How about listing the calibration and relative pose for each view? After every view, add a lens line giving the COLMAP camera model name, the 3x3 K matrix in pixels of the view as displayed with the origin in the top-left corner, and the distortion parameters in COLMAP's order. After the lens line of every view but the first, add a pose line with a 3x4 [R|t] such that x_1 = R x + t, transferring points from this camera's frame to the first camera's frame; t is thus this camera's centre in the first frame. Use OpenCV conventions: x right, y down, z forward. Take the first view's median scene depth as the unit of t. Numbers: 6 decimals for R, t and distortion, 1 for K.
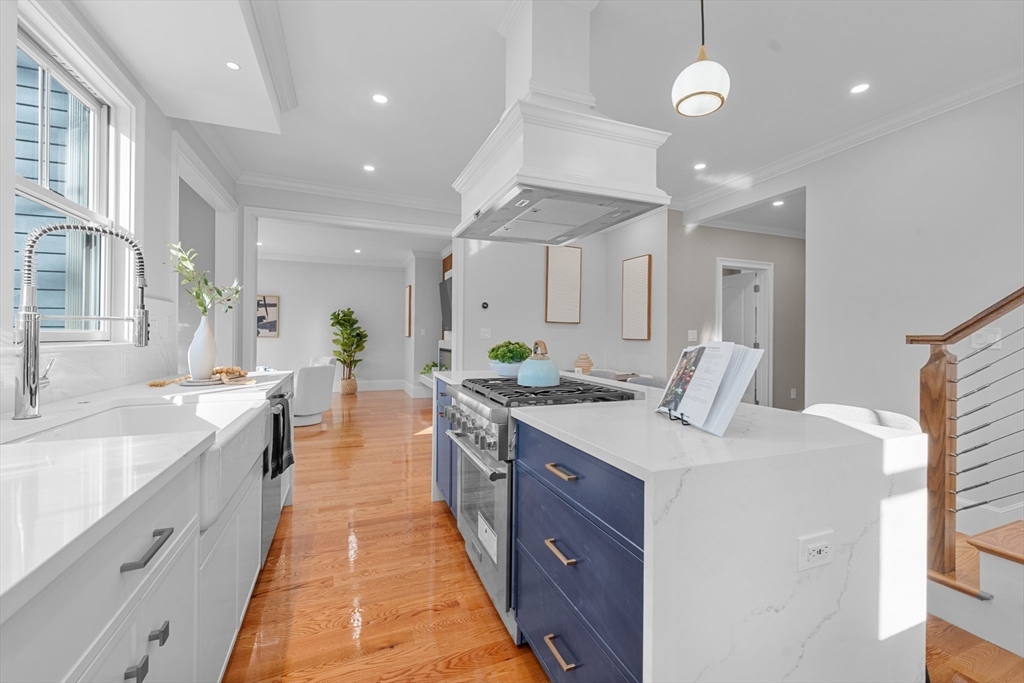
lens RADIAL K [[422.6, 0, 514.3], [0, 422.6, 332.5], [0, 0, 1]] dist [0.000216, 0.000062]
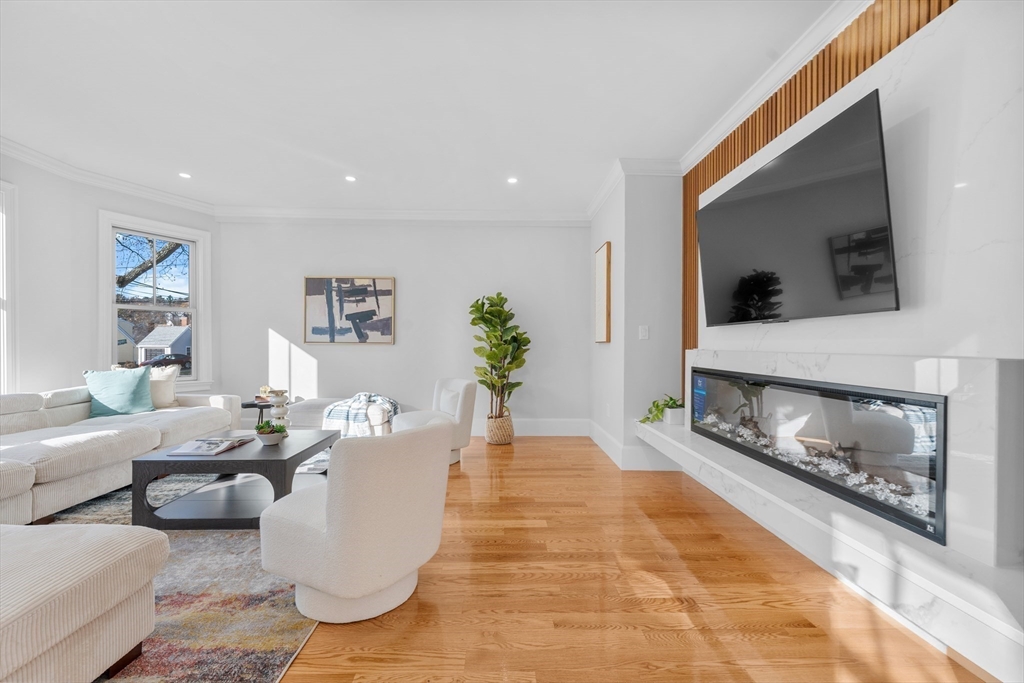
lens RADIAL K [[422.6, 0, 508.9], [0, 422.6, 348.2], [0, 0, 1]] dist [0.000216, 0.000062]
pose [[0.933300, 0.001437, -0.359094, -0.174477], [0.004811, 0.999852, 0.016505, 0.007868], [0.359064, -0.017131, 0.933156, 0.472034]]
